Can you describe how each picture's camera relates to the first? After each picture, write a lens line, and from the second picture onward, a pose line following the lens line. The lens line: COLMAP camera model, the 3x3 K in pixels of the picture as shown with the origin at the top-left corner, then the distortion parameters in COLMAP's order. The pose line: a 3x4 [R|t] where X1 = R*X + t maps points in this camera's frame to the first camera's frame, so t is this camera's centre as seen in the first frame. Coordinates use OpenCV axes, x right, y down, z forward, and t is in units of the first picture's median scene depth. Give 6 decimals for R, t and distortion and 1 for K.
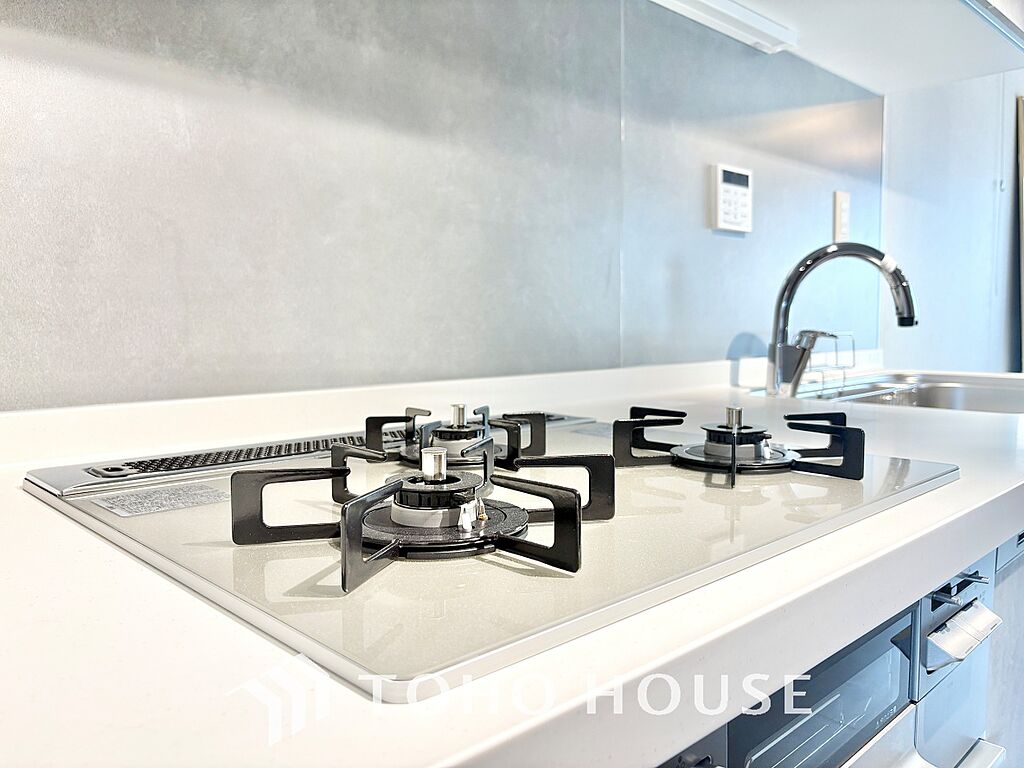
lens RADIAL K [[788.3, 0, 514.0], [0, 788.3, 378.8], [0, 0, 1]] dist [0.000925, -0.001909]
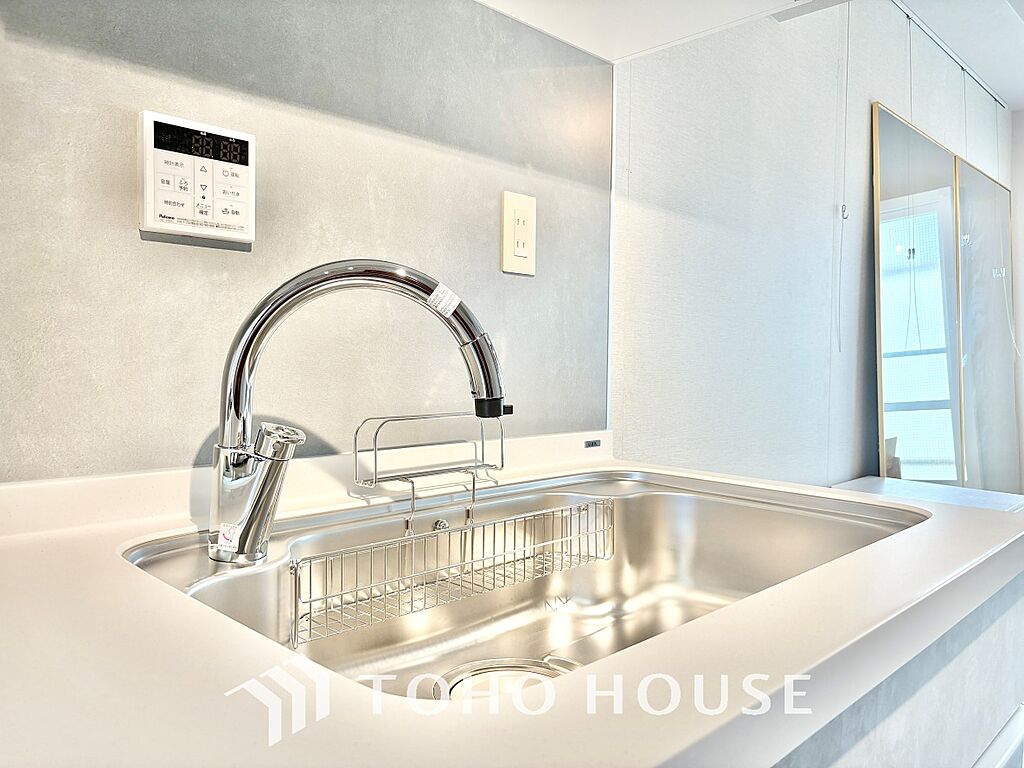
lens RADIAL K [[788.3, 0, 510.0], [0, 788.3, 385.5], [0, 0, 1]] dist [0.000925, -0.001909]
pose [[0.998806, 0.010448, 0.047730, 0.484407], [-0.008217, 0.998875, -0.046694, -0.062159], [-0.048165, 0.046246, 0.997768, 0.458757]]
